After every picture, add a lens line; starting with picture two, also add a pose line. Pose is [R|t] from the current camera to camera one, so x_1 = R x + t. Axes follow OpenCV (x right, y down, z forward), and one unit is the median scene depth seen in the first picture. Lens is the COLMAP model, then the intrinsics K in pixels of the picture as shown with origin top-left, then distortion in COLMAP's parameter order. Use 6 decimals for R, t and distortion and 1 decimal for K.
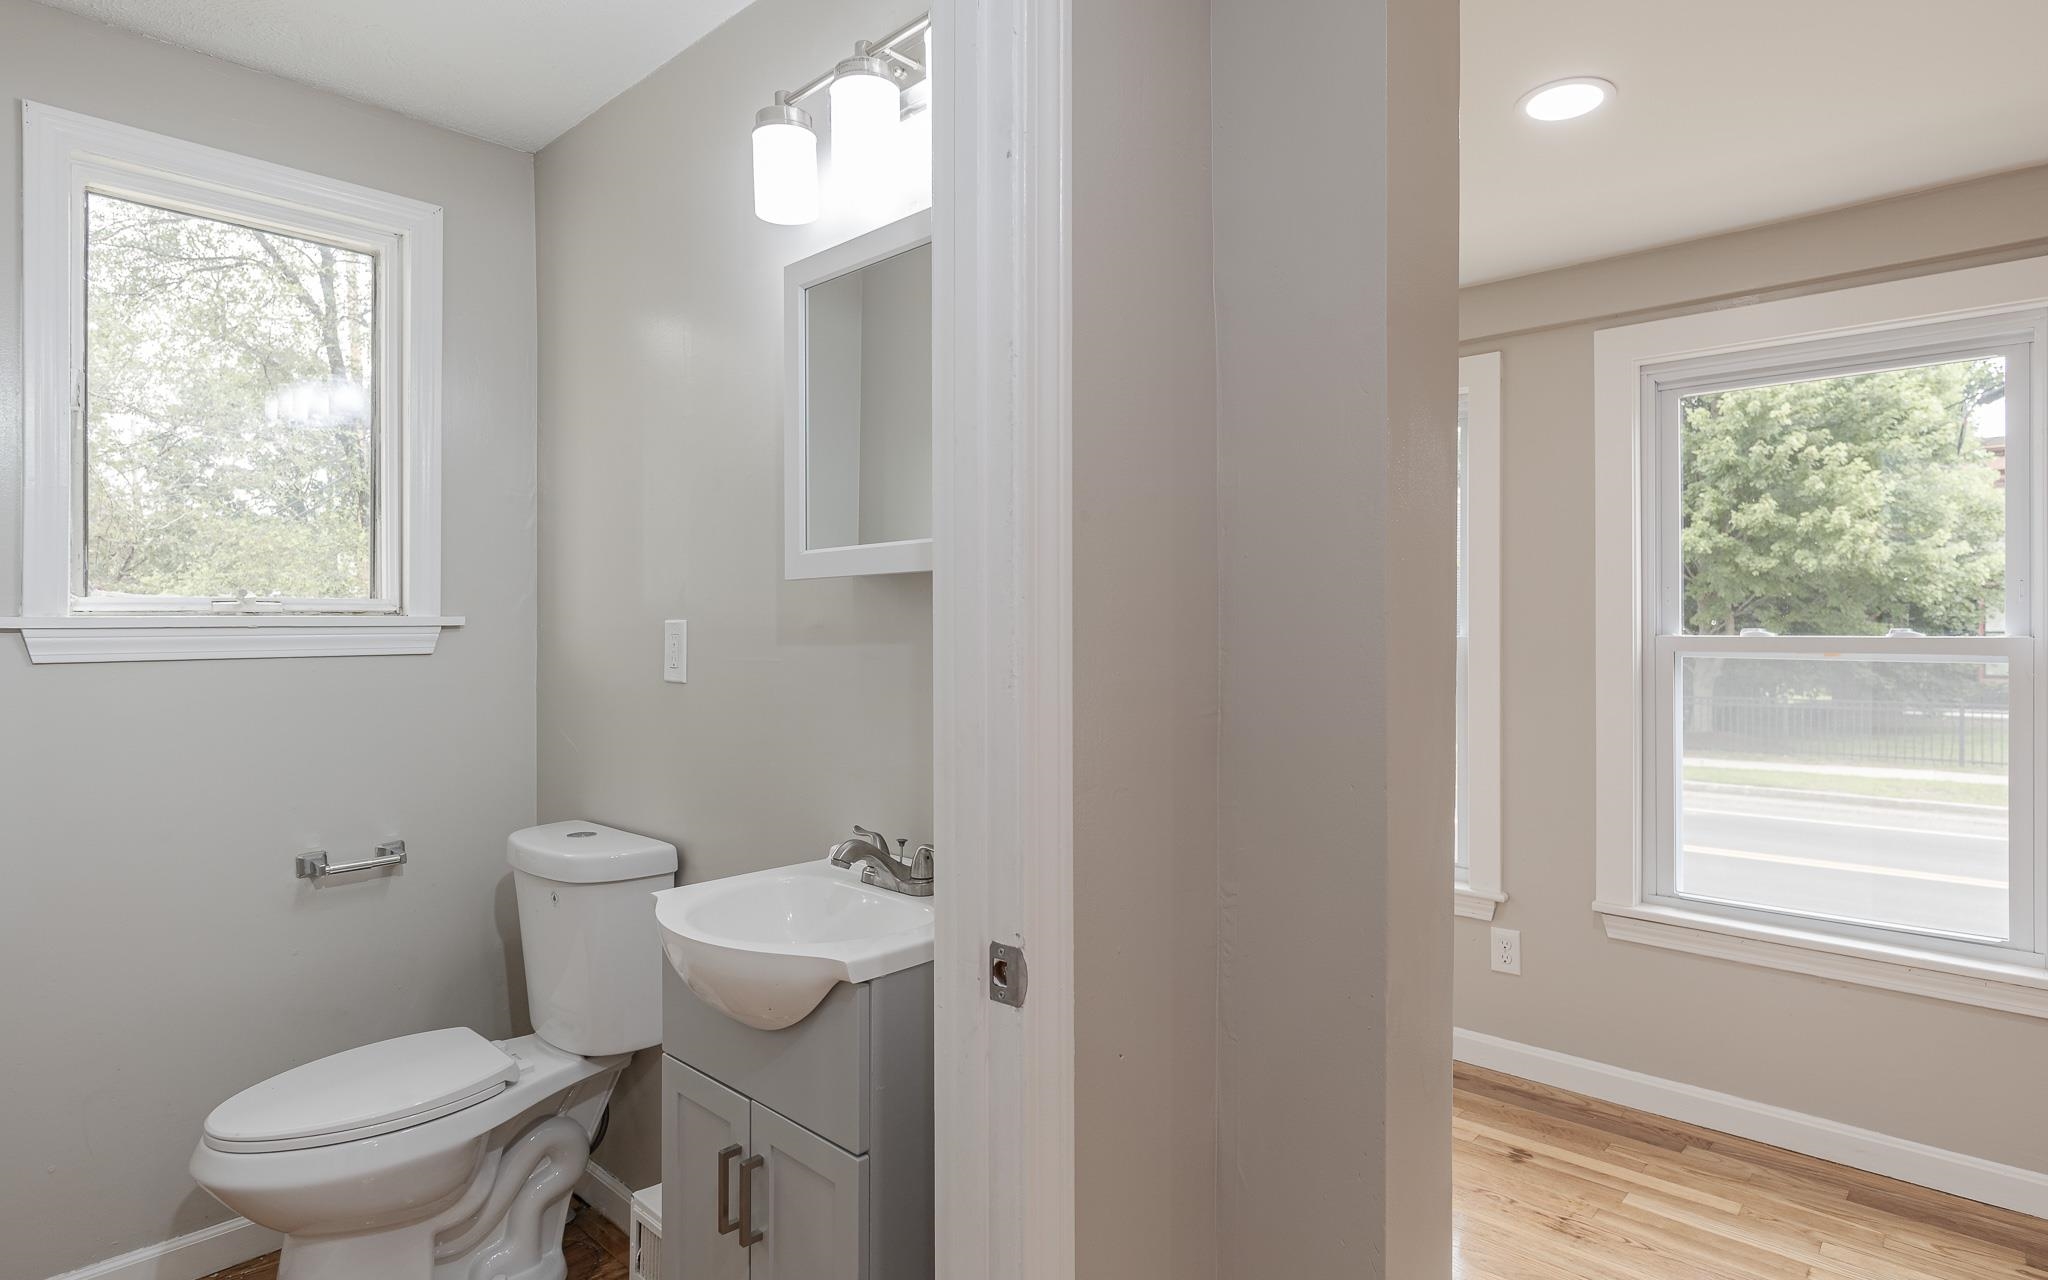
lens RADIAL K [[1108.6, 0, 1024.0], [0, 1108.6, 640.0], [0, 0, 1]] dist [-0.002316, -0.000763]
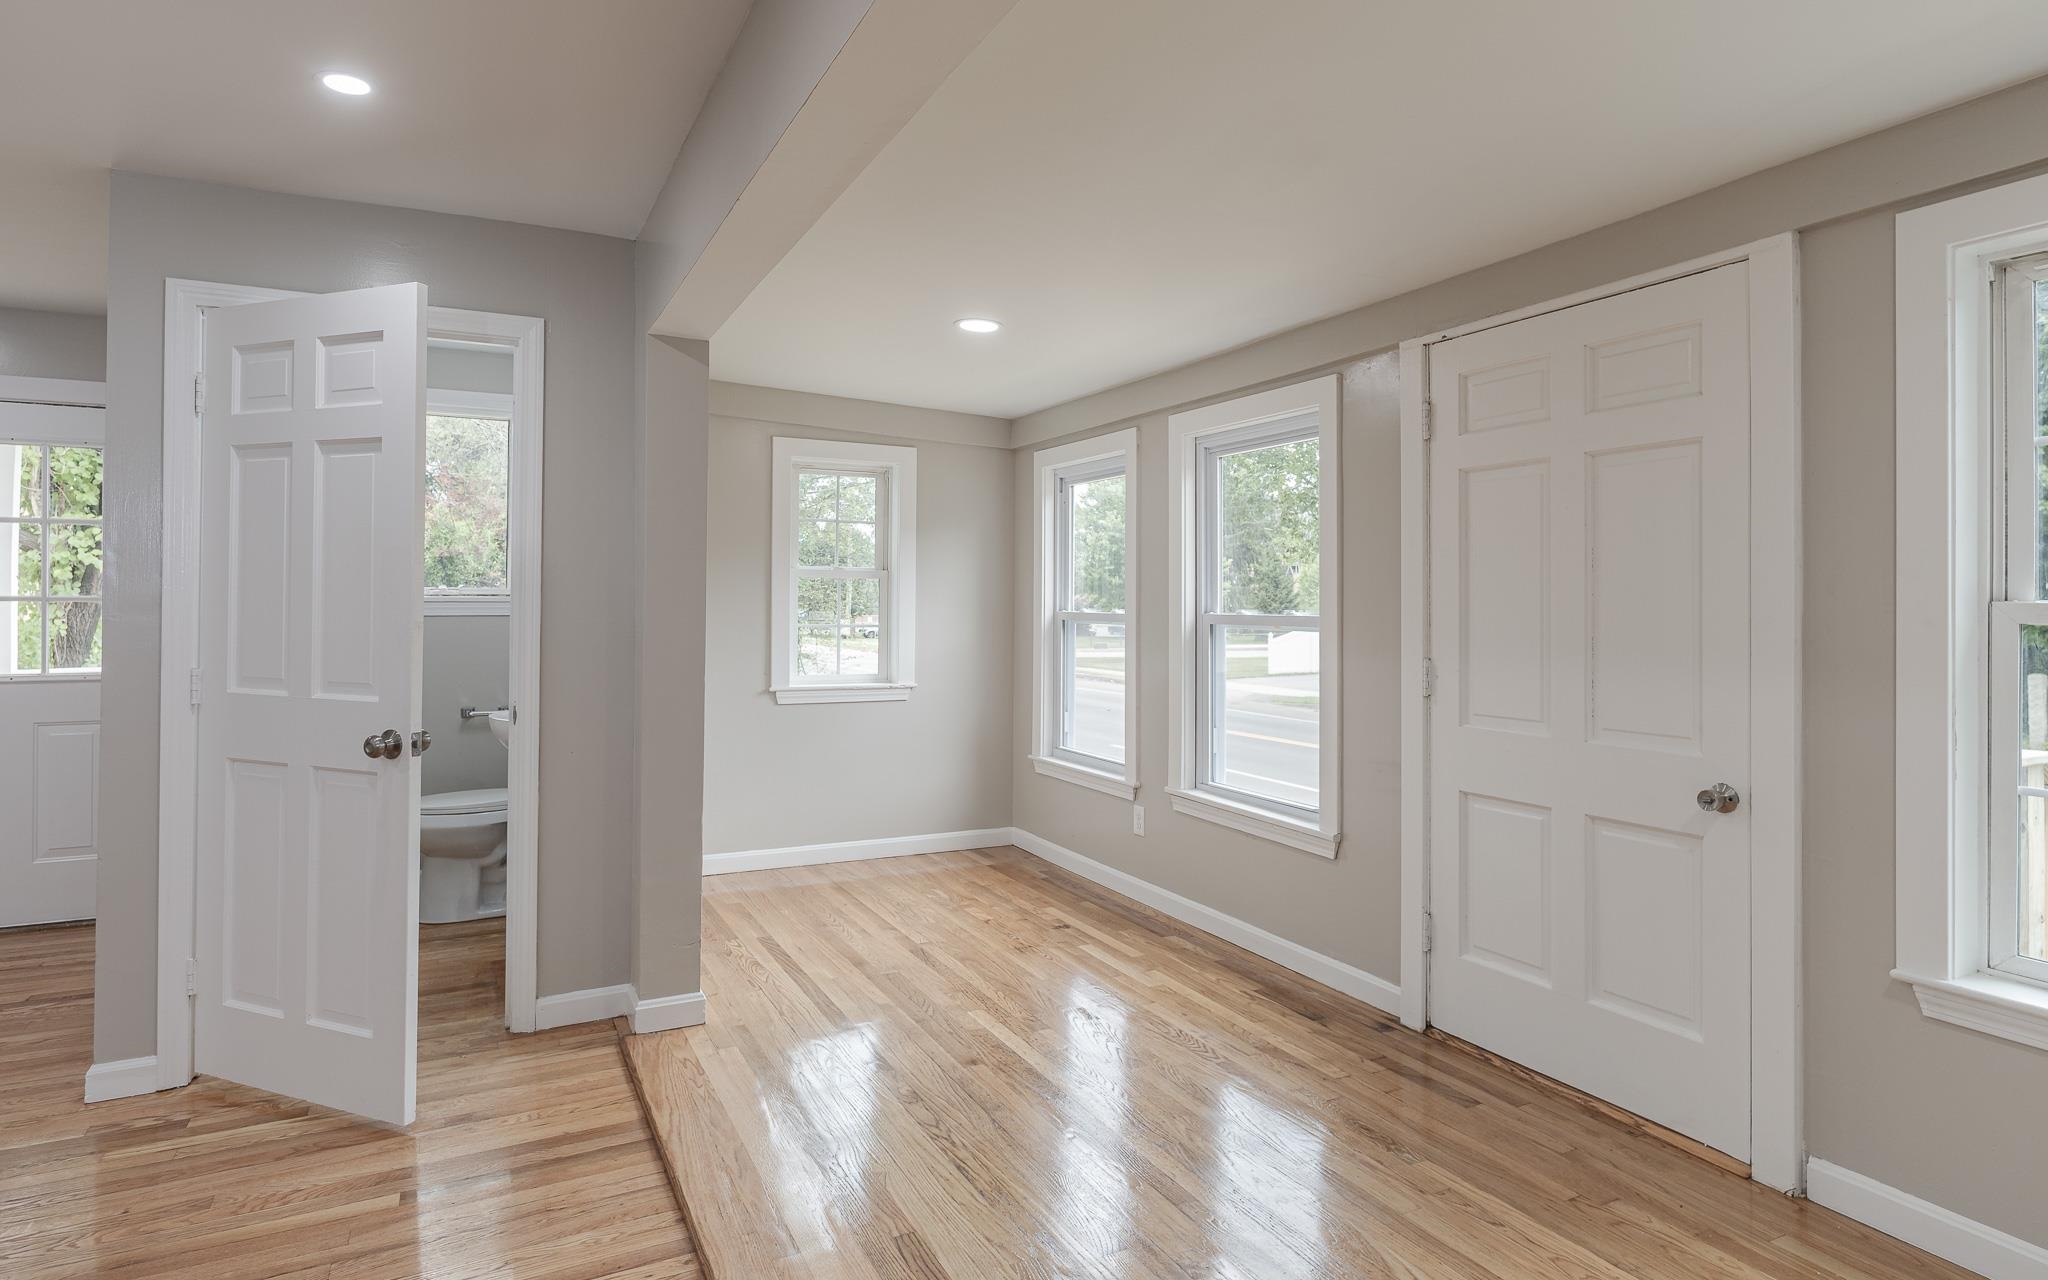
lens RADIAL K [[1108.6, 0, 1024.0], [0, 1108.6, 640.0], [0, 0, 1]] dist [-0.002316, -0.000763]
pose [[0.944597, 0.020823, -0.327571, 0.915590], [-0.012562, 0.999548, 0.027314, -0.008827], [0.327991, -0.021686, 0.944432, -0.572368]]
